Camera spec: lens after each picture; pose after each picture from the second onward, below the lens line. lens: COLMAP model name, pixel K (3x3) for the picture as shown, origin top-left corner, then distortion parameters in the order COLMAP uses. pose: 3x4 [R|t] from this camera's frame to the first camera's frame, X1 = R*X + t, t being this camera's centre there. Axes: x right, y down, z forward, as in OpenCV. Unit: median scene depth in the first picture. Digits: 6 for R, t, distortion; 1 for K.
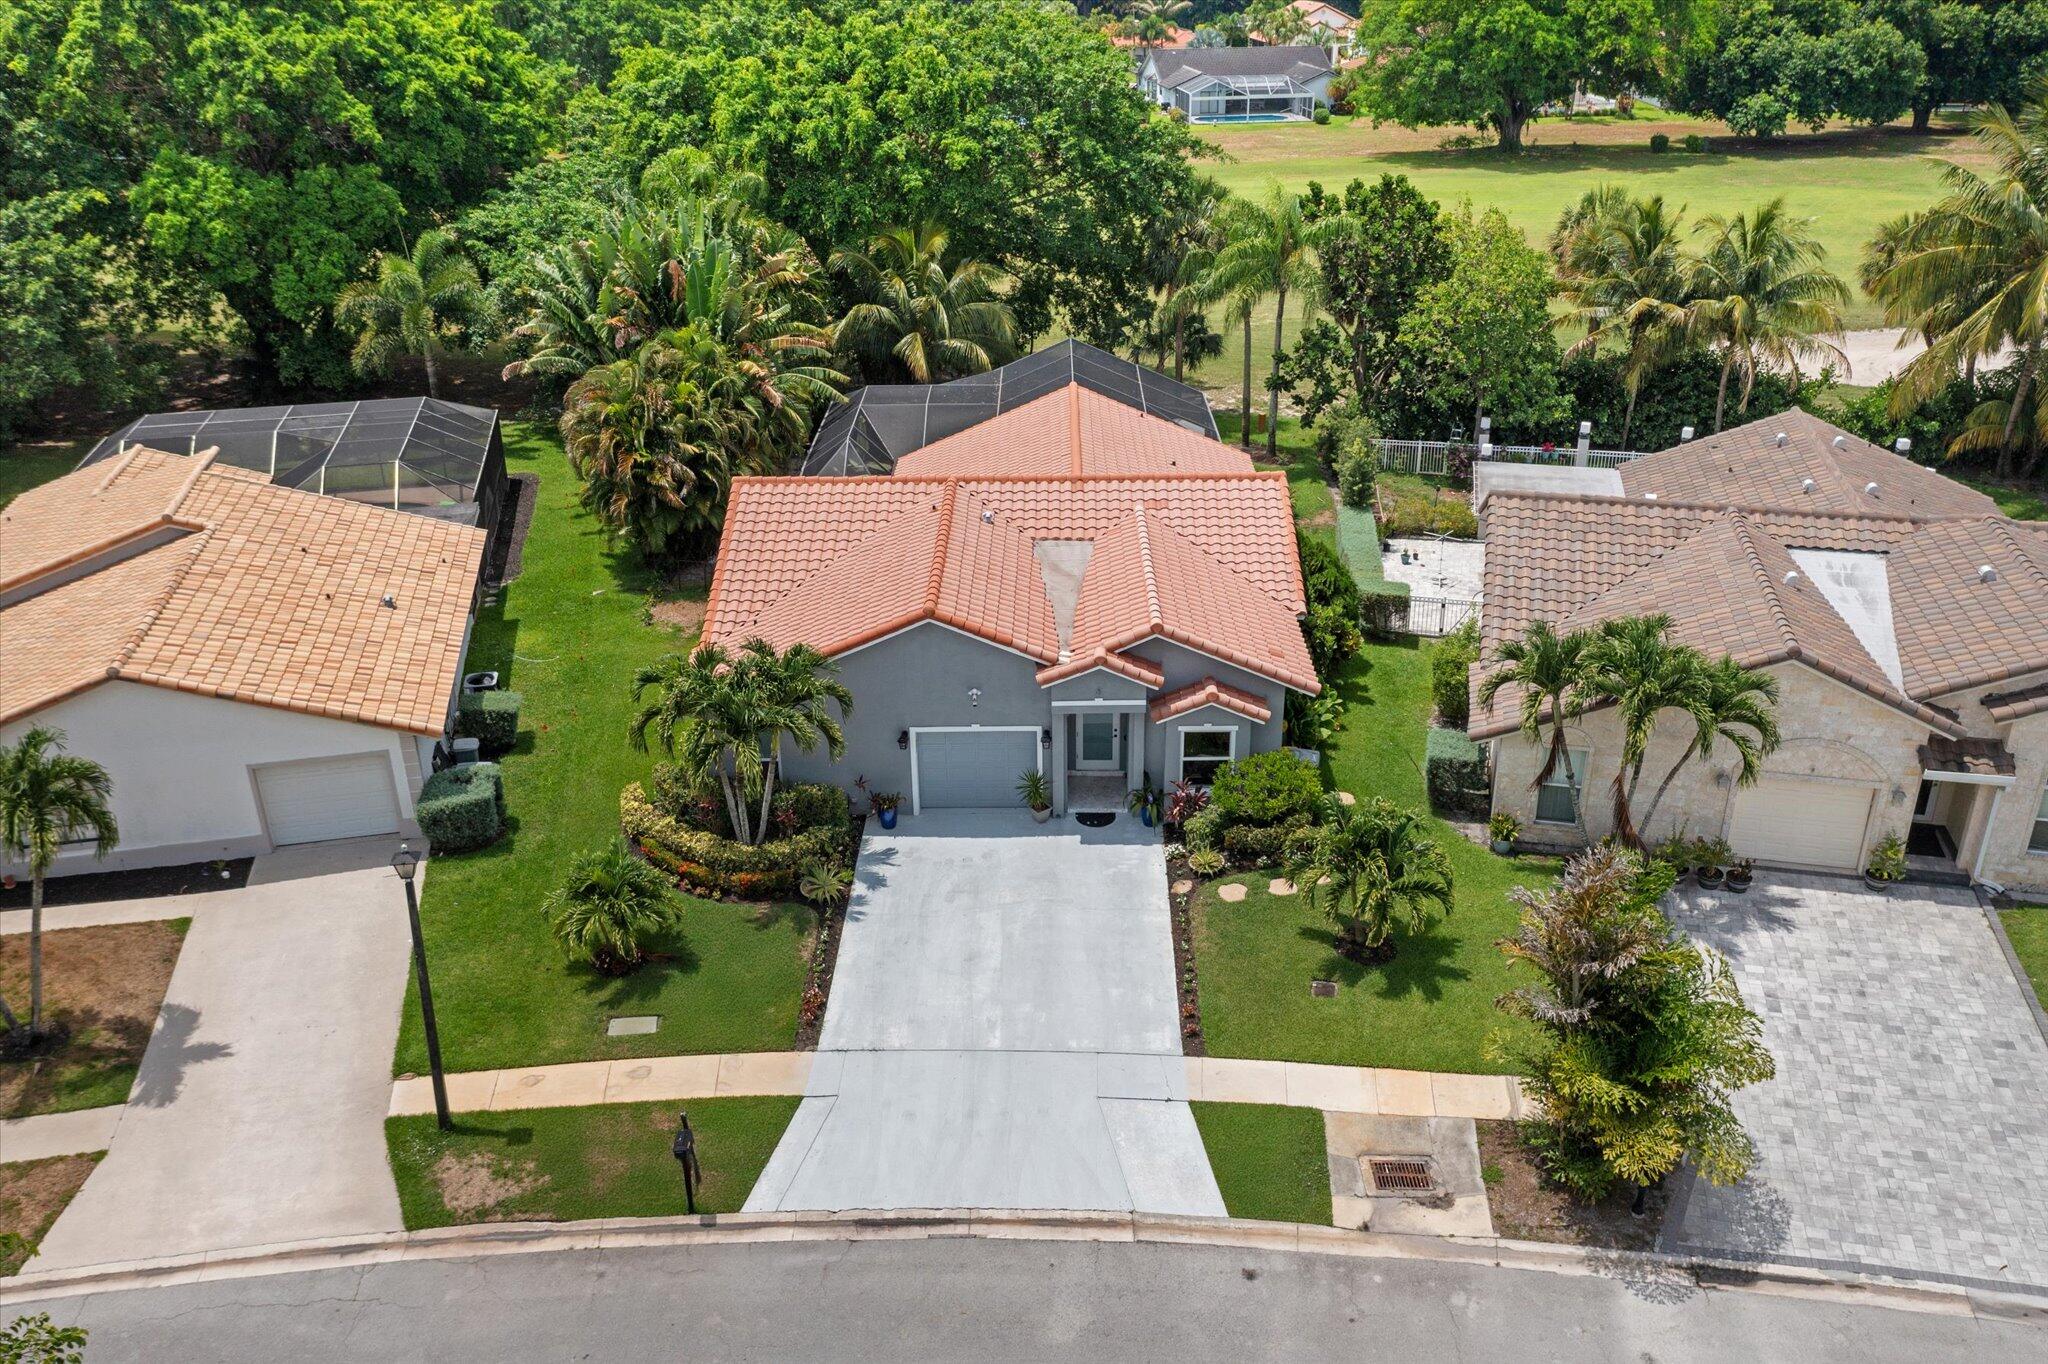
lens RADIAL K [[1628.8, 0, 1016.1], [0, 1628.8, 646.5], [0, 0, 1]] dist [-0.014301, -0.009319]
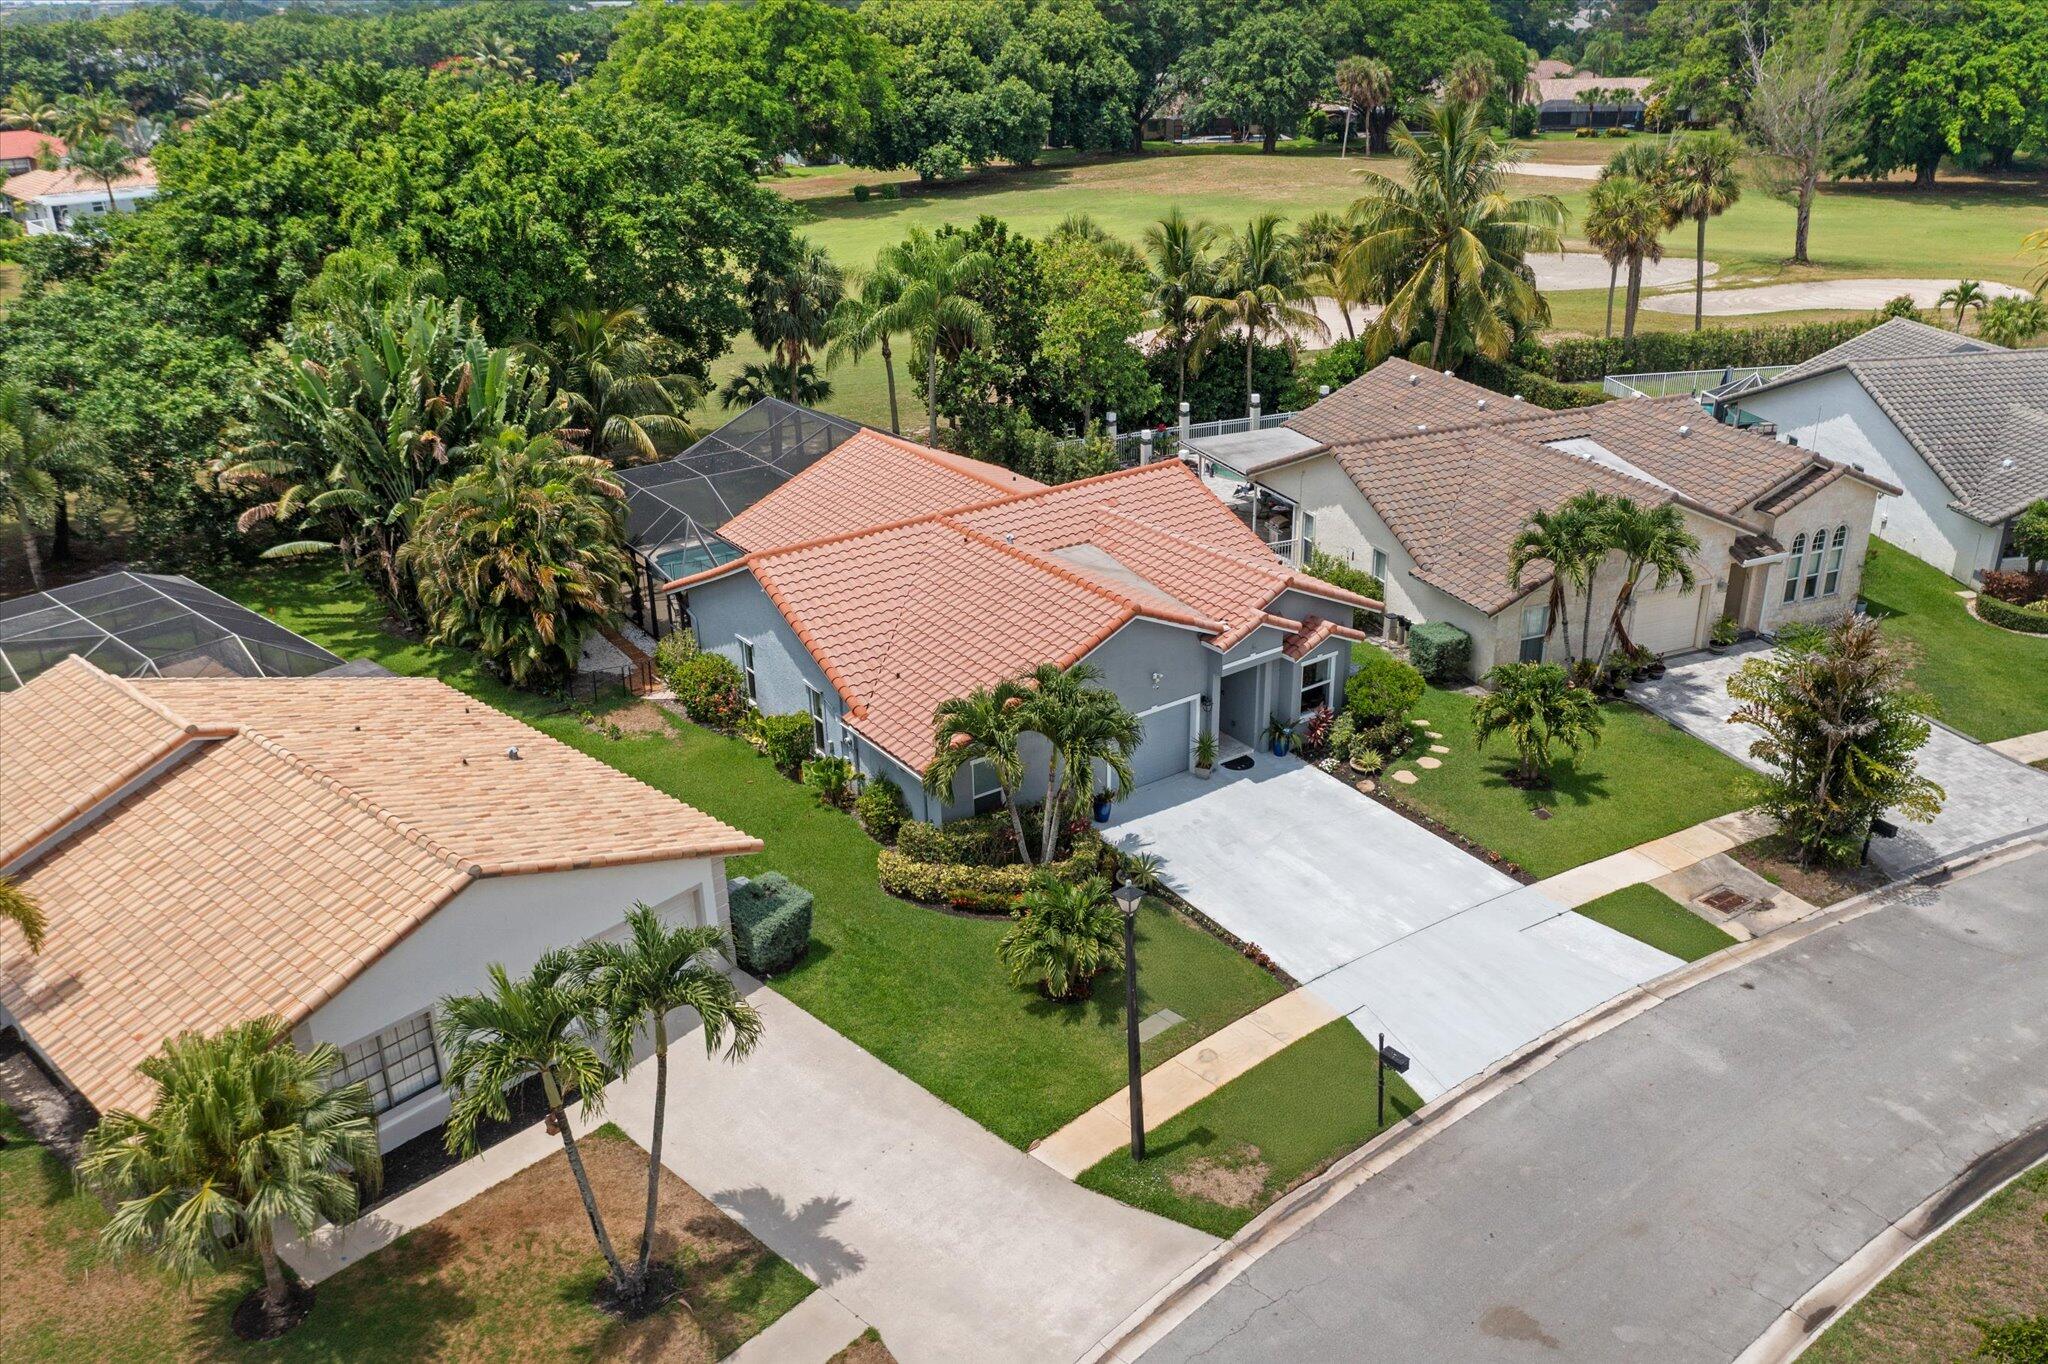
lens RADIAL K [[1598.1, 0, 1014.8], [0, 1598.1, 649.5], [0, 0, 1]] dist [-0.020629, 0.004050]
pose [[0.814885, -0.224372, 0.534434, -0.669333], [0.243996, 0.969150, 0.034843, -0.050224], [-0.525764, 0.102007, 0.844492, 0.126793]]
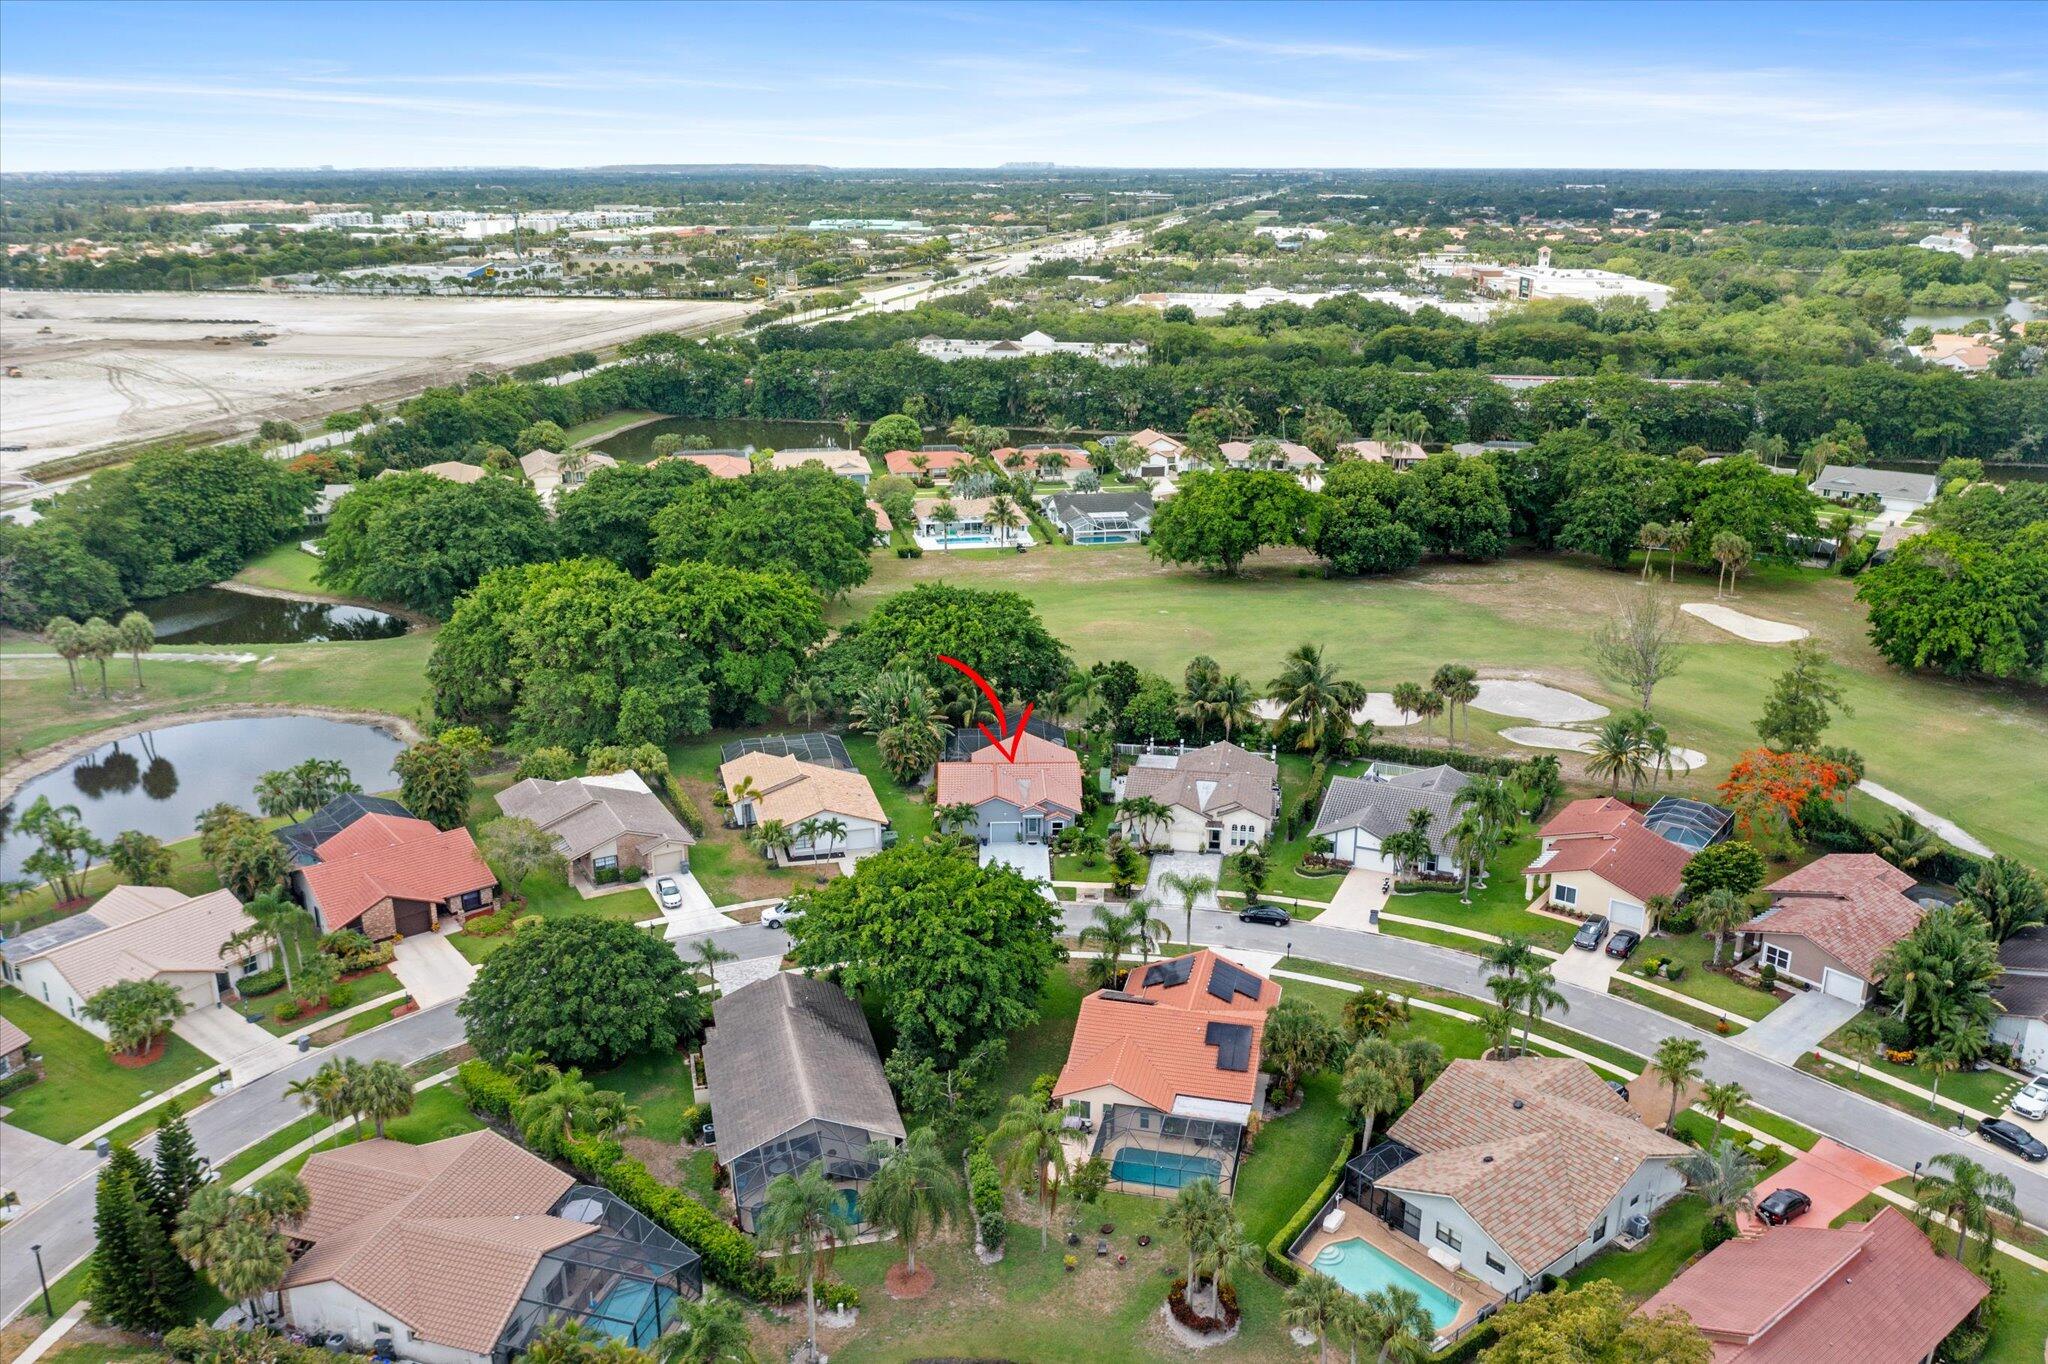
lens RADIAL K [[1497.7, 0, 988.4], [0, 1497.7, 682.0], [0, 0, 1]] dist [0.003951, 0.001396]
pose [[0.999556, -0.000910, 0.029773, -0.189192], [0.004307, 0.993446, -0.114221, 0.135089], [-0.029474, 0.114298, 0.993009, -3.043287]]
